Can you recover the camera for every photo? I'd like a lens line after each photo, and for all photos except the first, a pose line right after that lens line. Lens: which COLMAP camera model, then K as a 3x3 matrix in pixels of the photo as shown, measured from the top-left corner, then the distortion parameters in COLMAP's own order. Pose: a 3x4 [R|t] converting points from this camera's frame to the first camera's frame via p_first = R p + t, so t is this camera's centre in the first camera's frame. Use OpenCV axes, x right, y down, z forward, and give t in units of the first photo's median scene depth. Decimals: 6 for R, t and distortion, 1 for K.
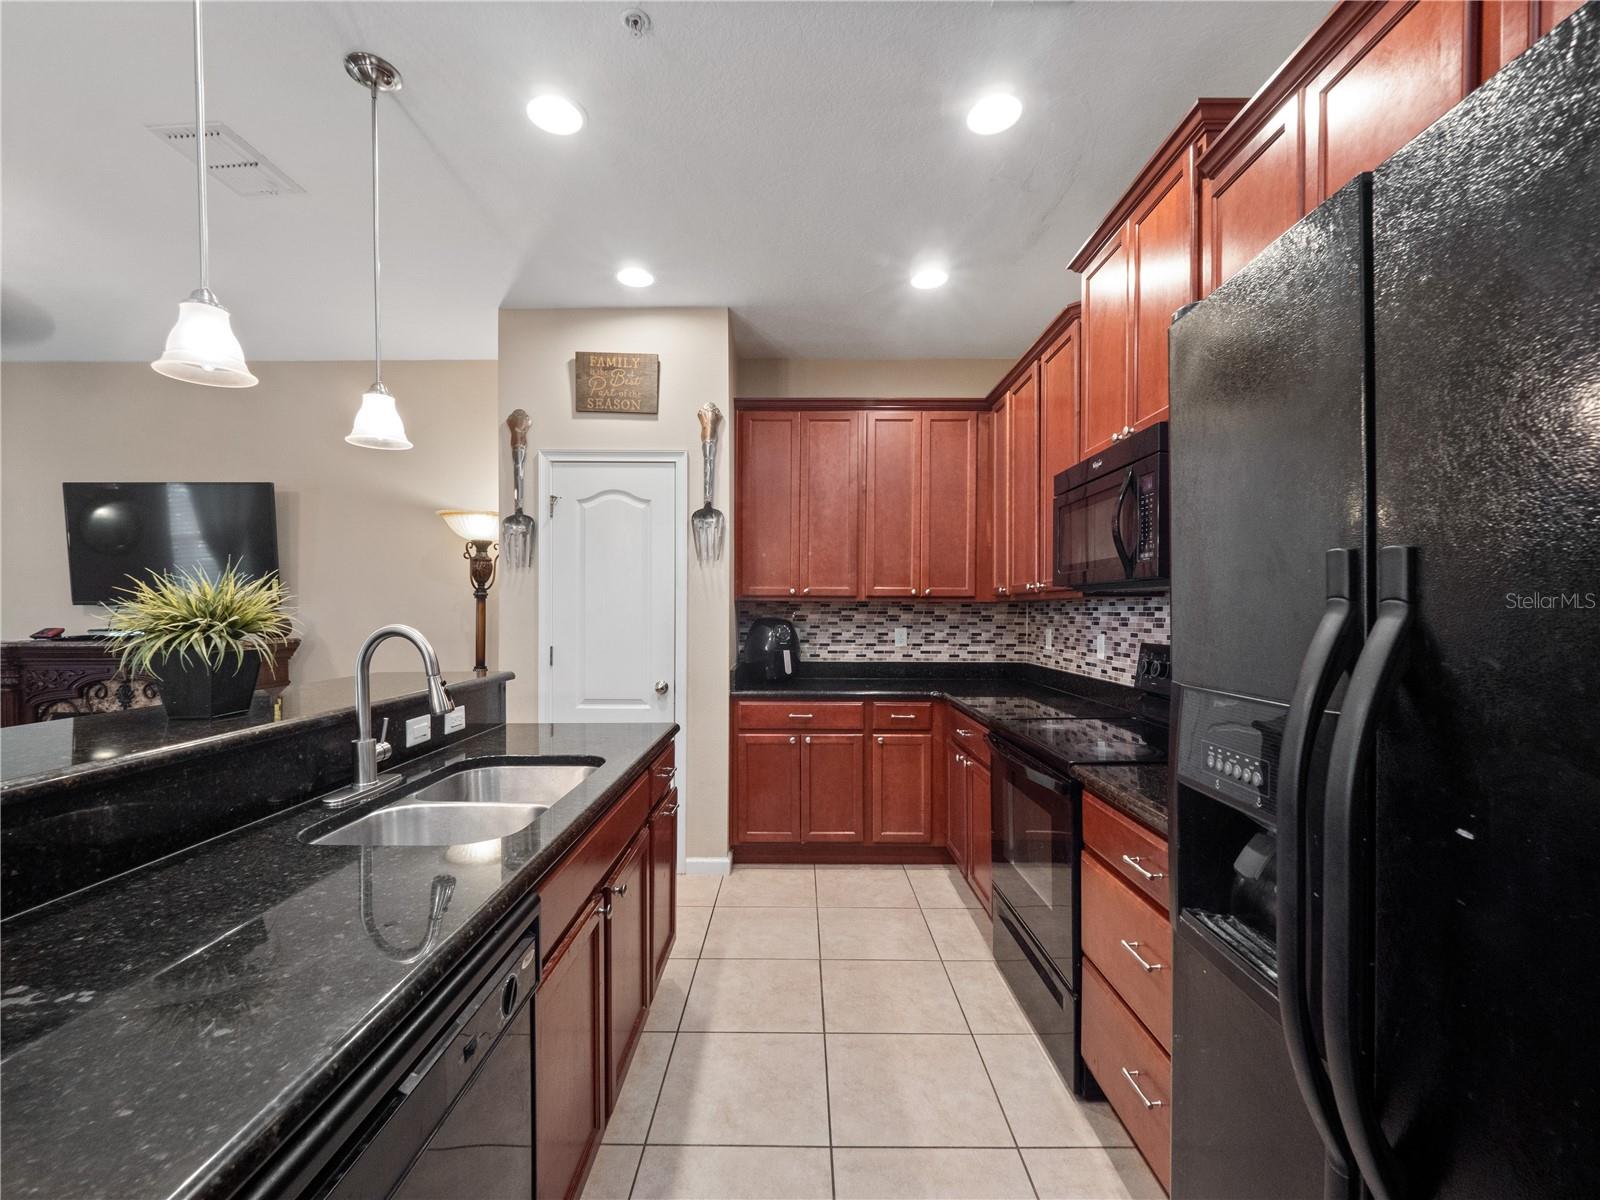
lens RADIAL K [[686.2, 0, 790.1], [0, 686.2, 615.7], [0, 0, 1]] dist [0.011541, -0.000228]
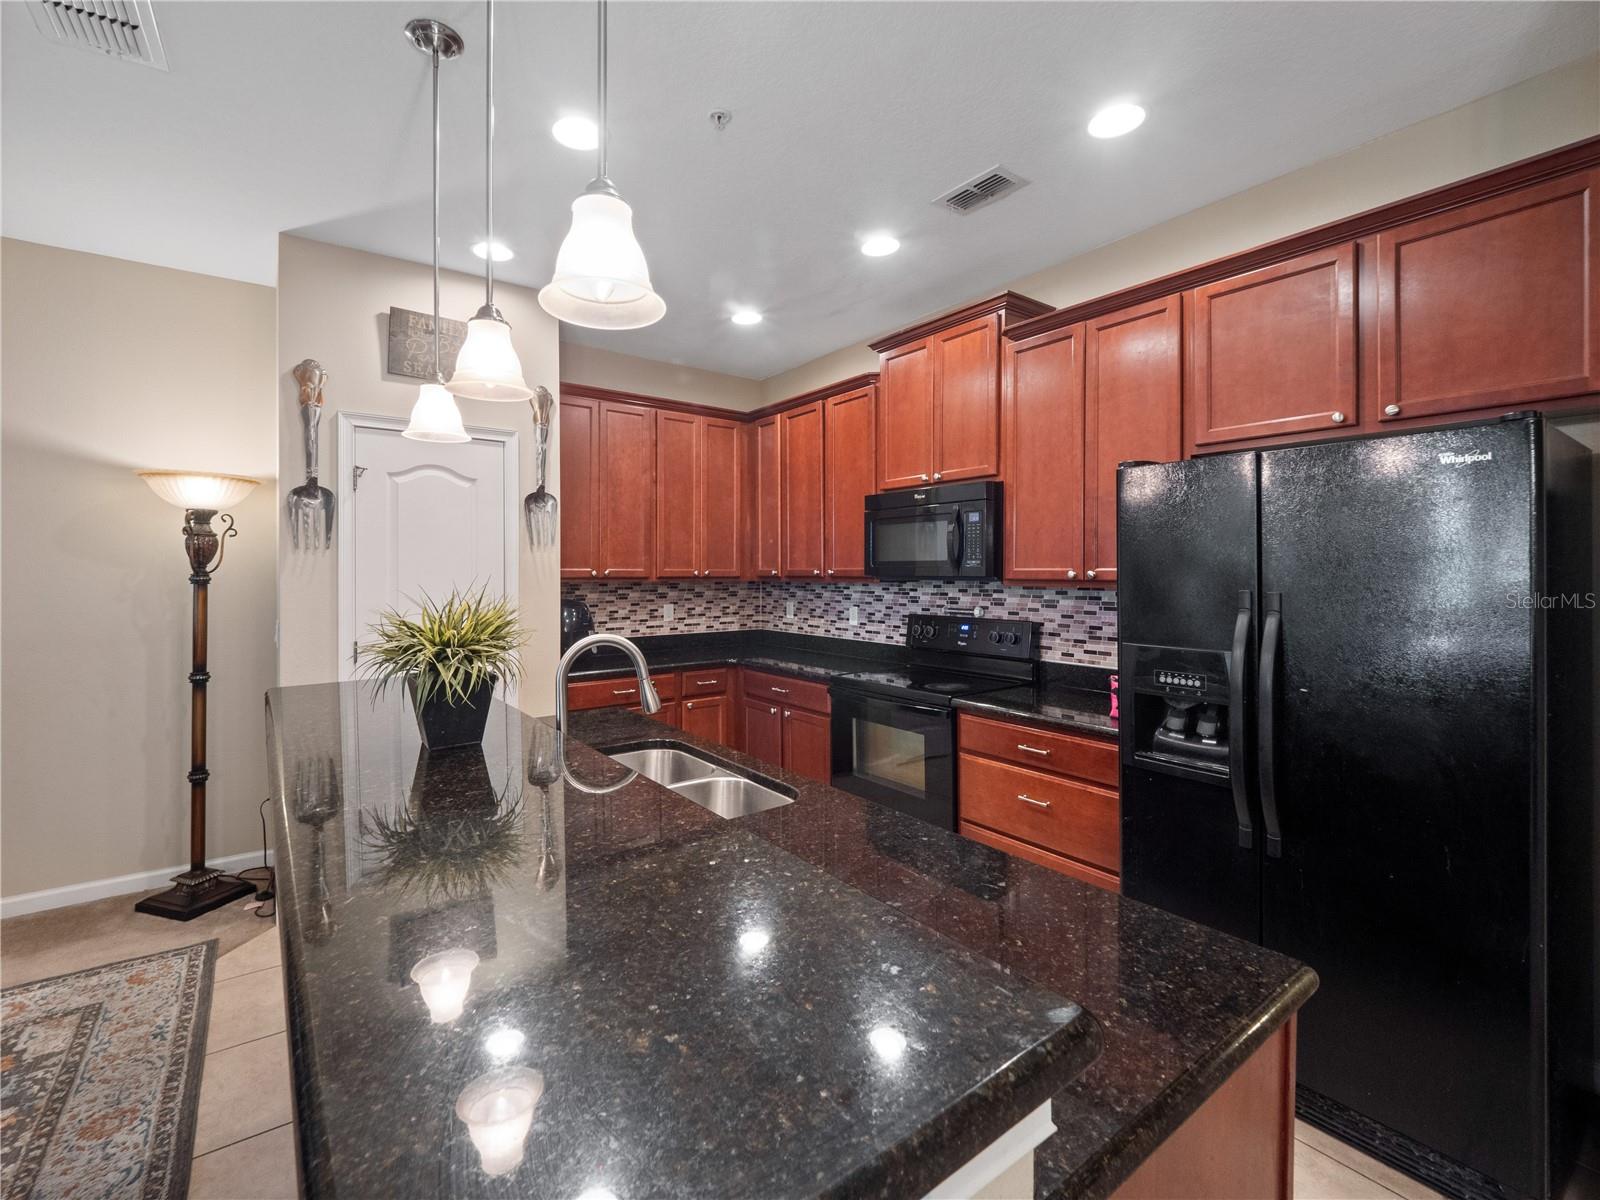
lens RADIAL K [[702.5, 0, 767.9], [0, 702.5, 578.8], [0, 0, 1]] dist [-0.001218, 0.000034]
pose [[0.806374, -0.010889, 0.591306, -0.415904], [0.008729, 0.999941, 0.006511, -0.031988], [-0.591342, -0.000089, 0.806421, -0.012331]]
